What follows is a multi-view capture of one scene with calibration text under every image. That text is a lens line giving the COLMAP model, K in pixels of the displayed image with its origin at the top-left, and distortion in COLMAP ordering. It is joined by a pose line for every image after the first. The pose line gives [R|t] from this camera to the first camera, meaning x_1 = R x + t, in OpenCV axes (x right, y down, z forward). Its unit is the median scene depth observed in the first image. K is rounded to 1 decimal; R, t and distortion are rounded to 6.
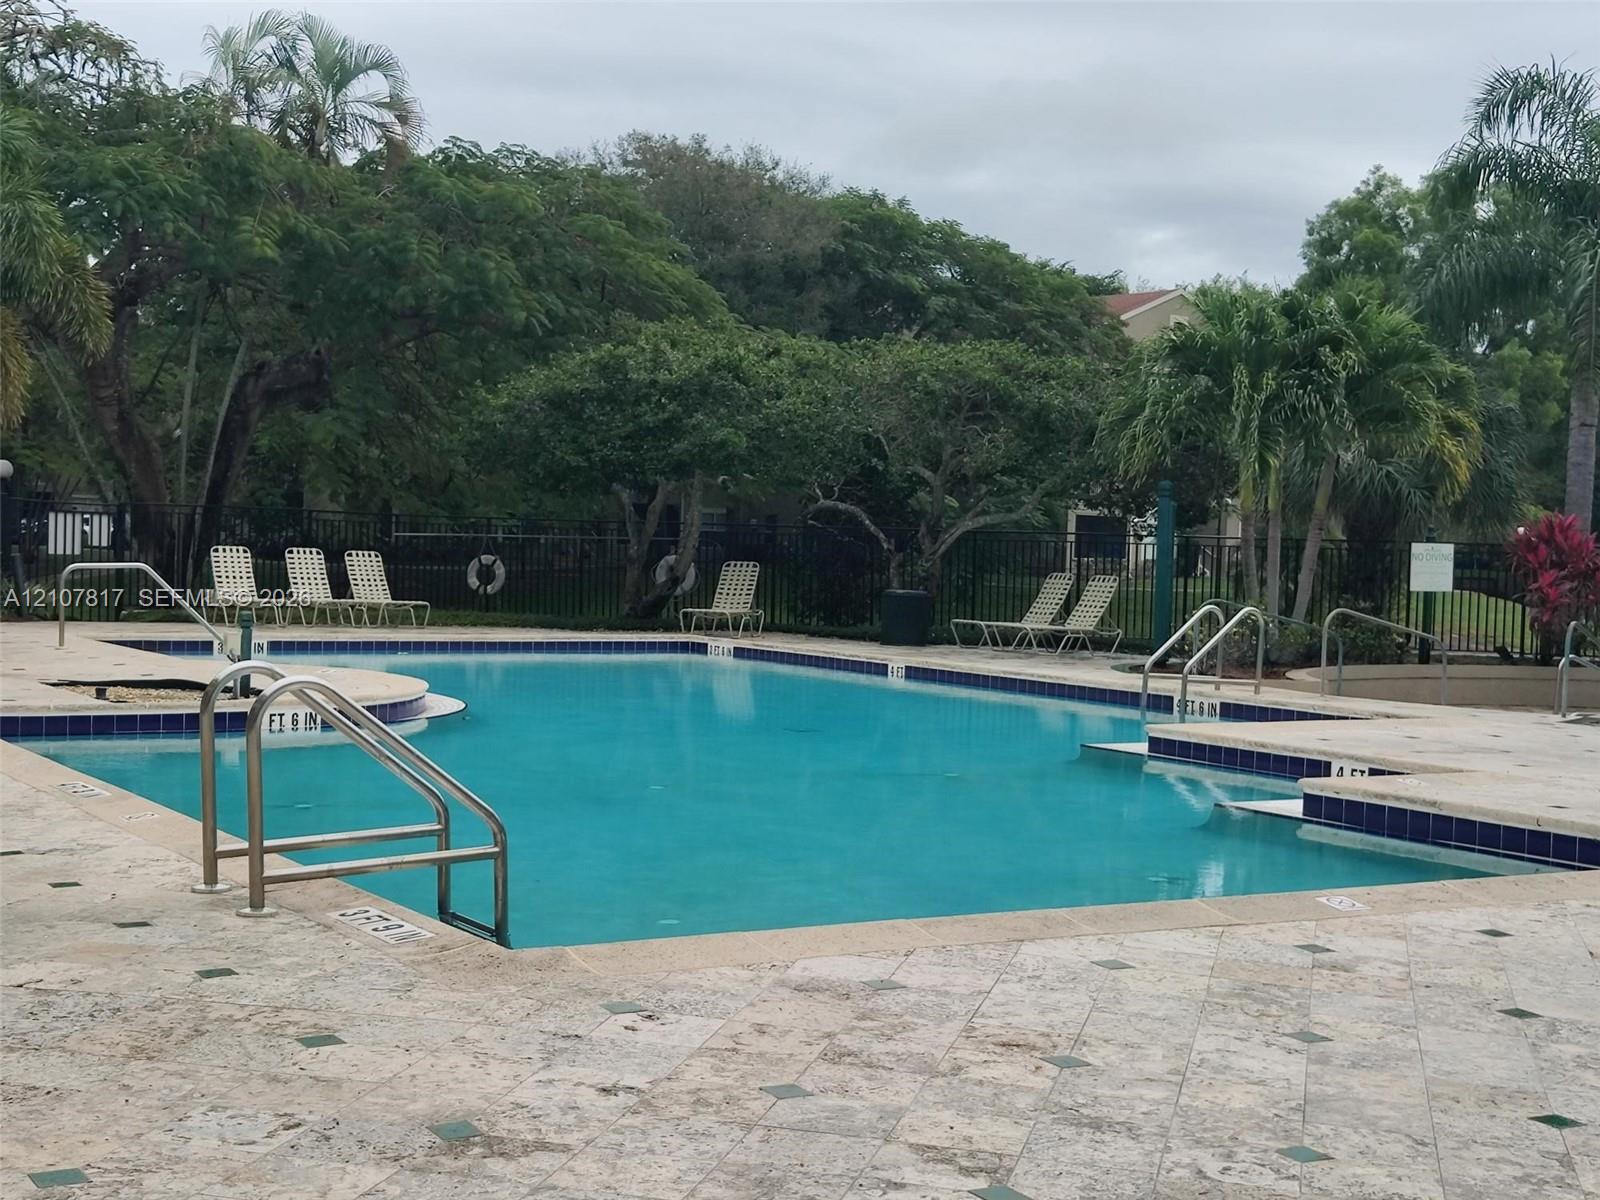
lens RADIAL K [[2104.8, 0, 799.9], [0, 2104.8, 666.4], [0, 0, 1]] dist [0.117071, -0.048286]
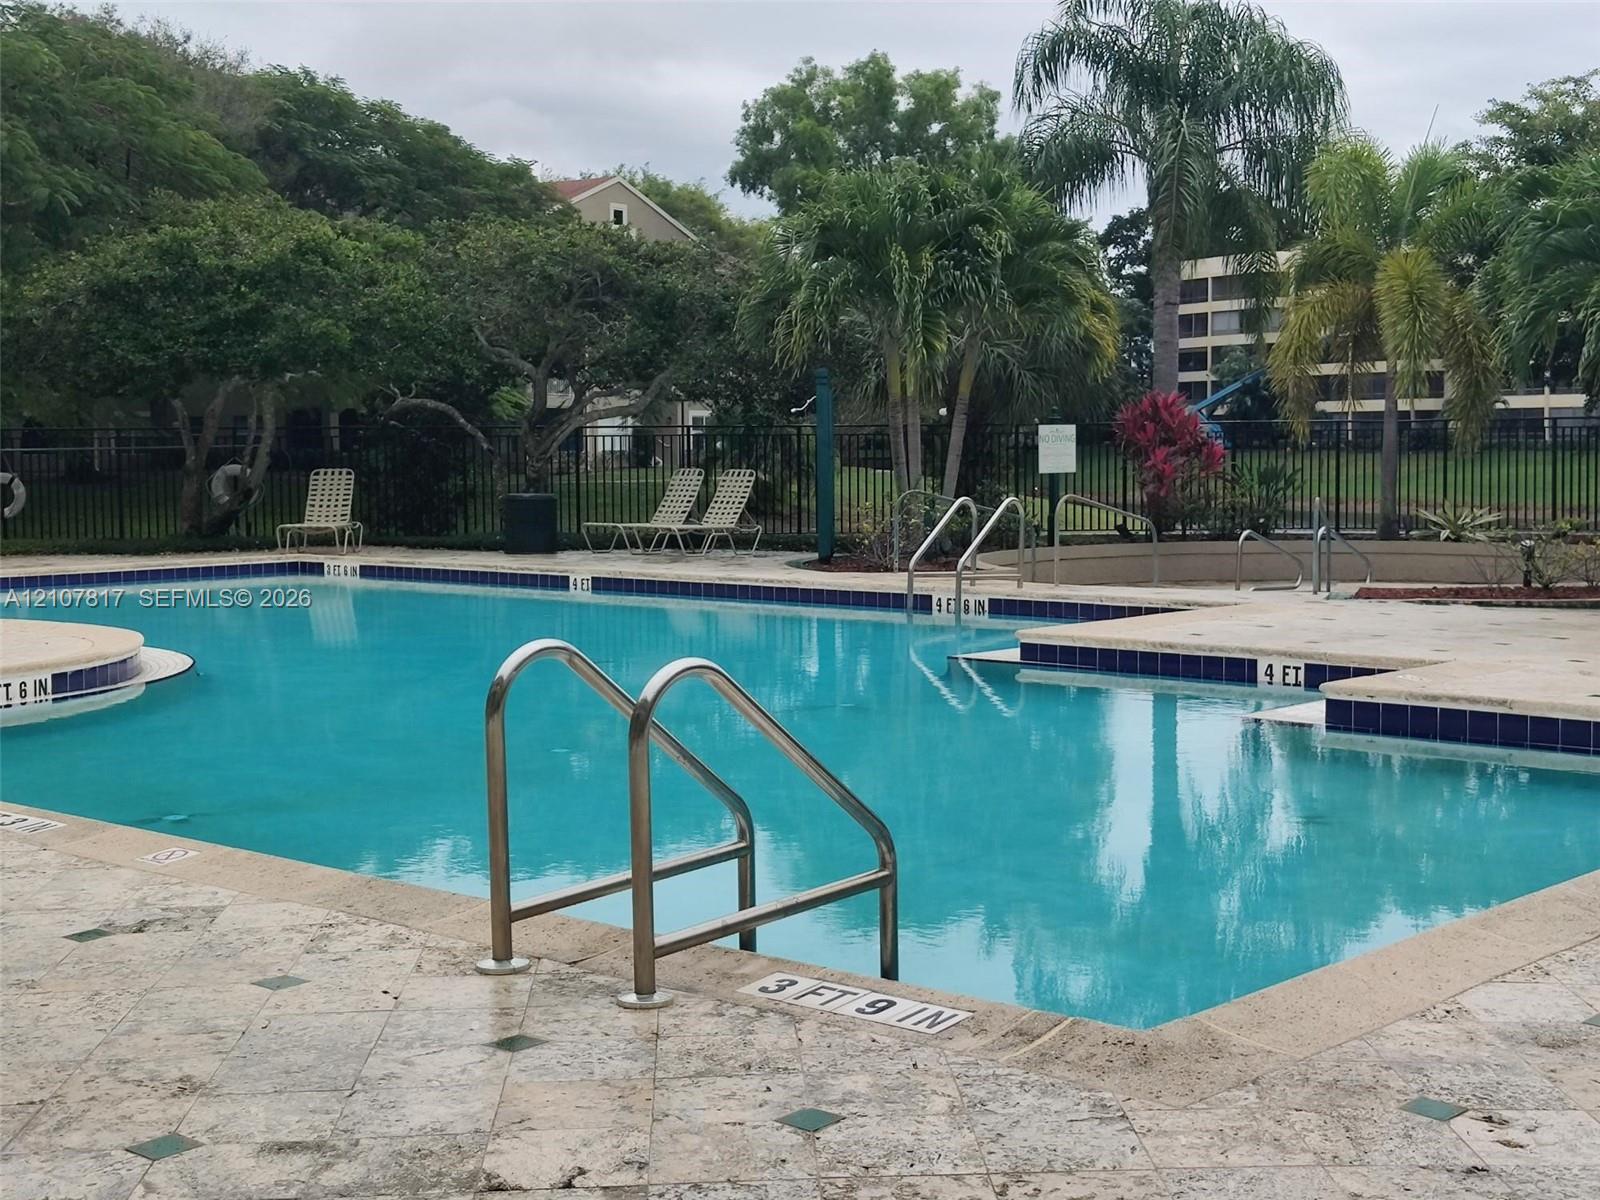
lens RADIAL K [[2100.9, 0, 800.0], [0, 2100.9, 600.0], [0, 0, 1]] dist [0.217588, -0.875576]
pose [[0.955970, -0.057603, 0.287755, -0.105271], [0.052008, 0.998280, 0.027059, -0.008559], [-0.288818, -0.010902, 0.957322, 0.082873]]
